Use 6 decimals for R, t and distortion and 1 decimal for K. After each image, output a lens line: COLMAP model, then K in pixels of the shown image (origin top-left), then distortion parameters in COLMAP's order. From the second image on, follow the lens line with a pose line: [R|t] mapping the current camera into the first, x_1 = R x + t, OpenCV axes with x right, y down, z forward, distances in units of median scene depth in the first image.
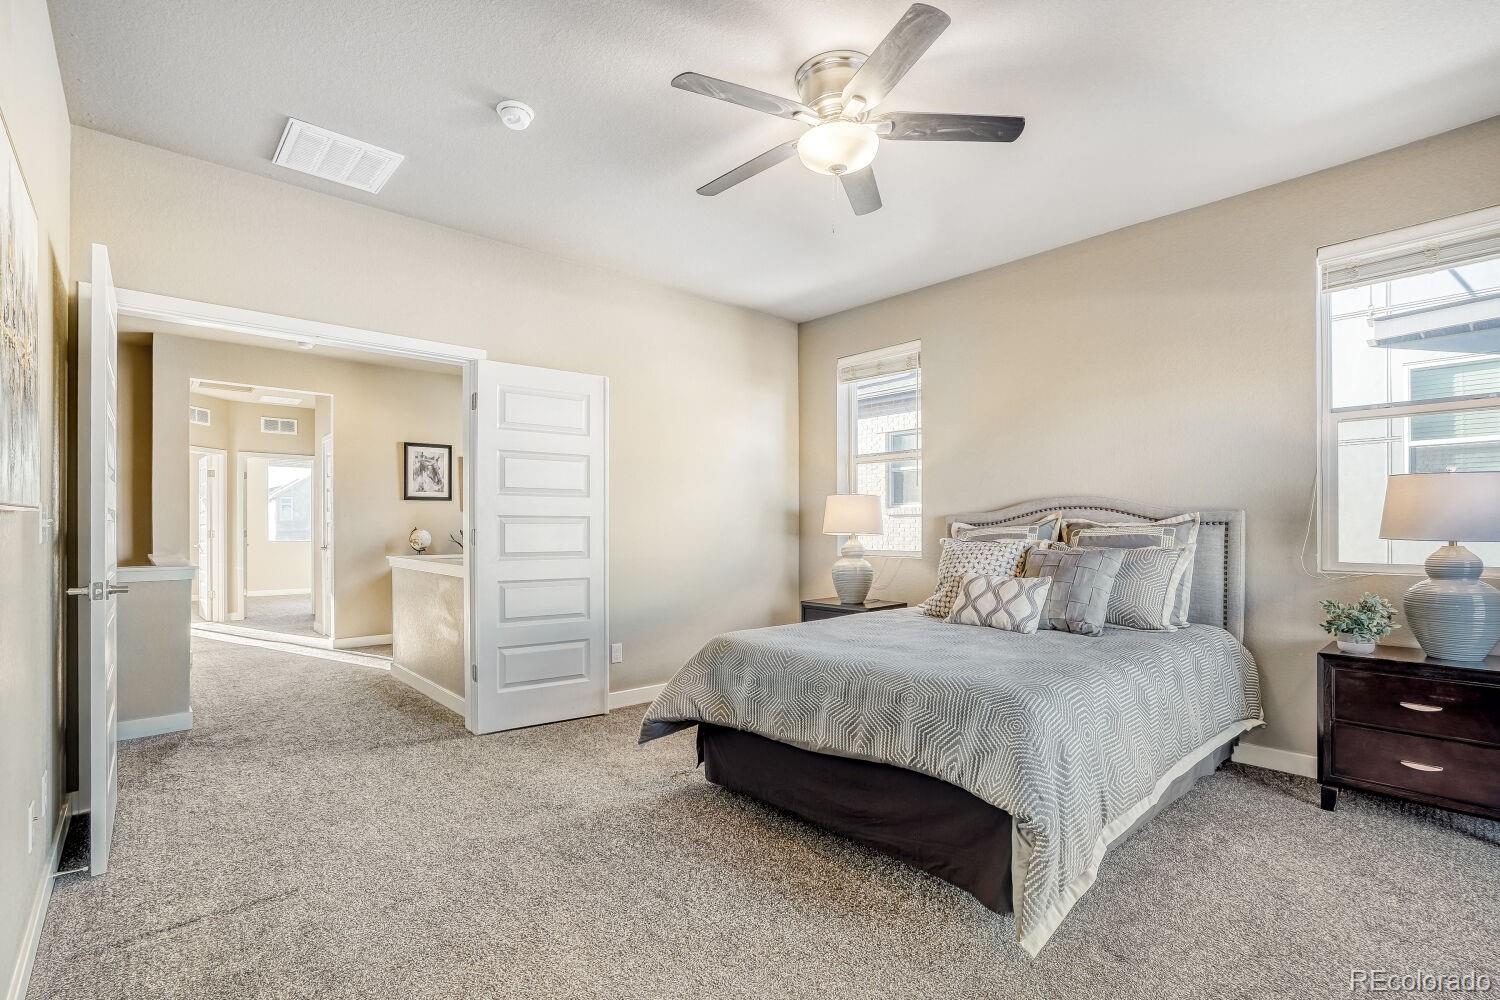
lens RADIAL K [[677.5, 0, 765.0], [0, 677.5, 522.8], [0, 0, 1]] dist [-0.055172, 0.020052]
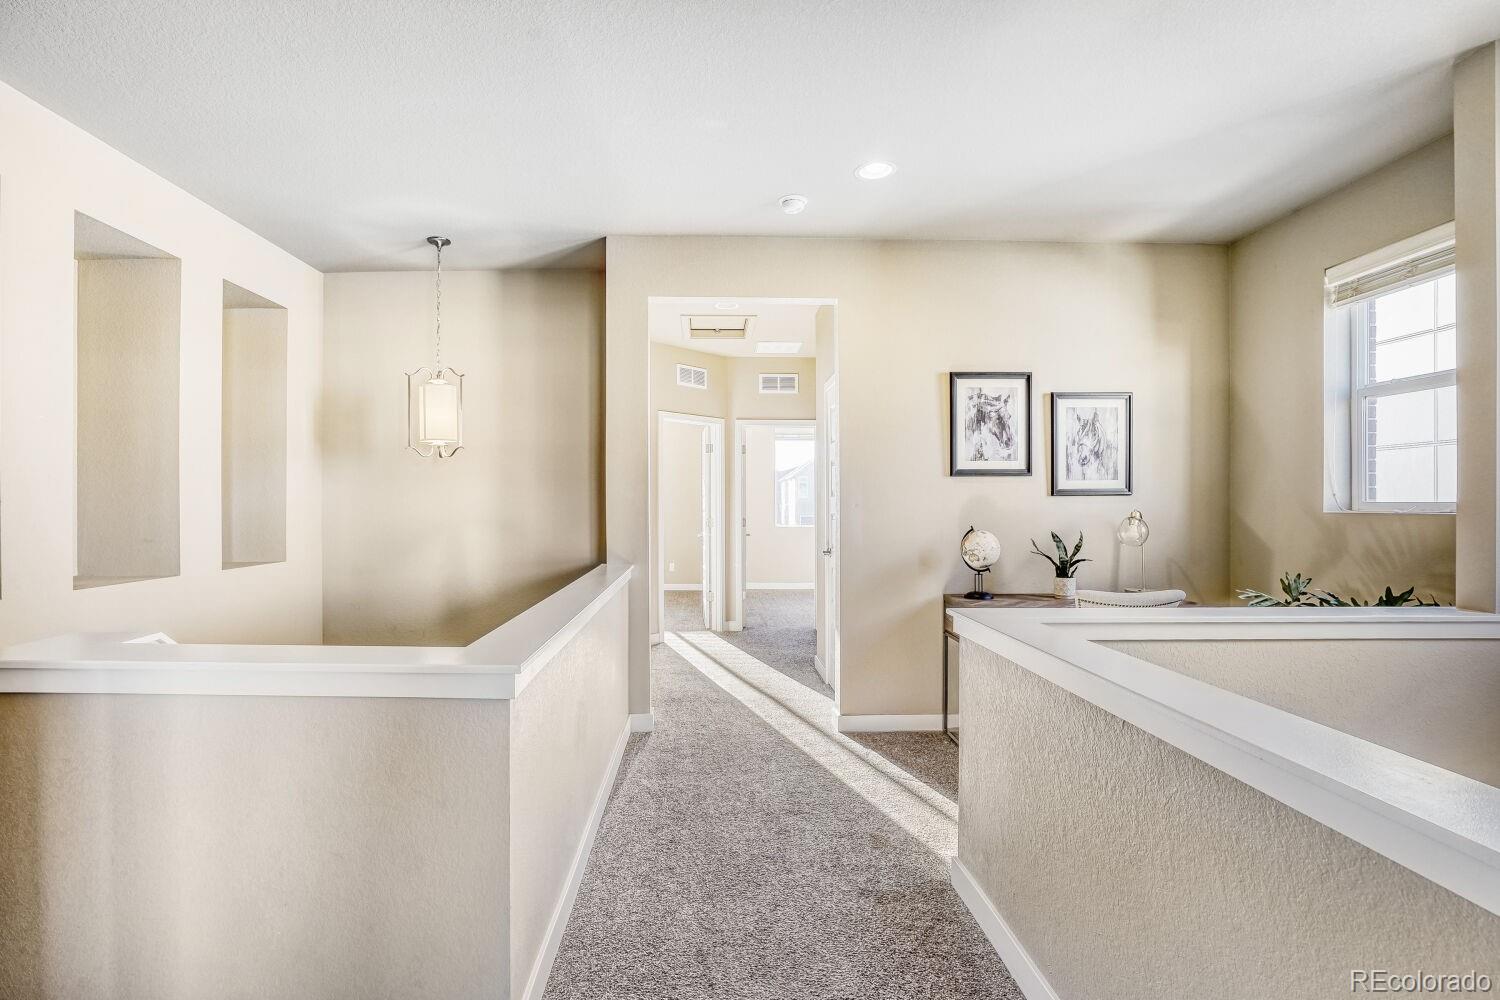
lens RADIAL K [[697.4, 0, 745.6], [0, 697.4, 505.3], [0, 0, 1]] dist [-0.036458, 0.000608]
pose [[0.756819, 0.005482, -0.653602, -0.264801], [0.003512, 0.999916, 0.012453, -0.016220], [0.653615, -0.011720, 0.756736, 0.409677]]
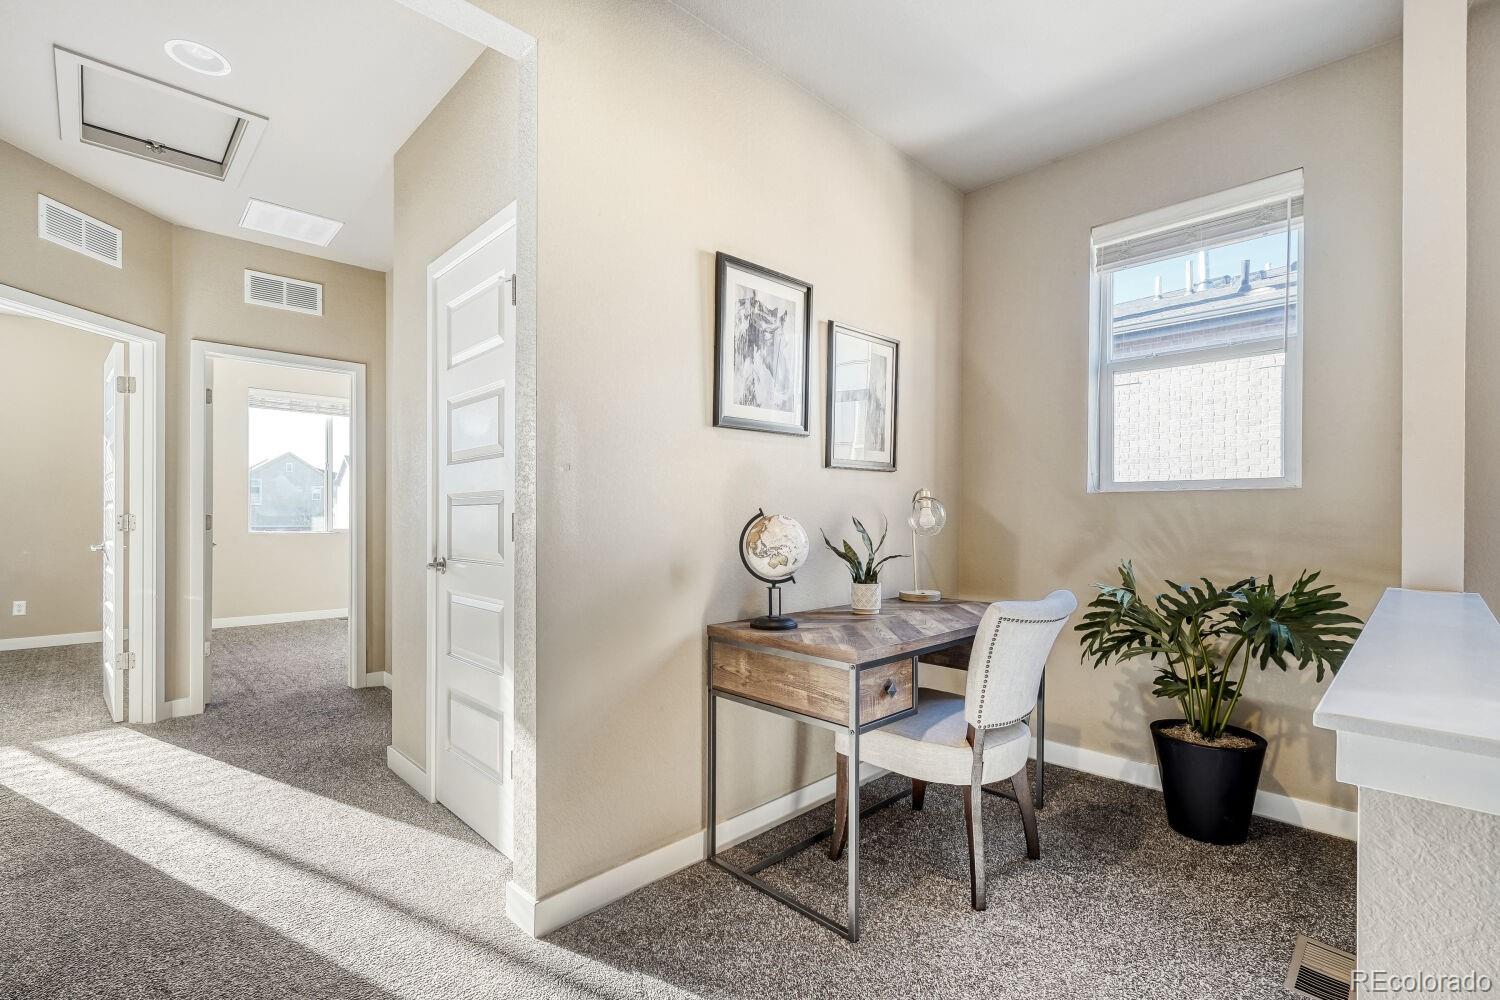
lens RADIAL K [[645.7, 0, 748.5], [0, 645.7, 510.4], [0, 0, 1]] dist [-0.025530, 0.010145]
pose [[0.999338, 0.005943, 0.035895, -0.487203], [-0.006069, 0.999976, 0.003407, 0.005871], [-0.035874, -0.003623, 0.999350, 0.618125]]
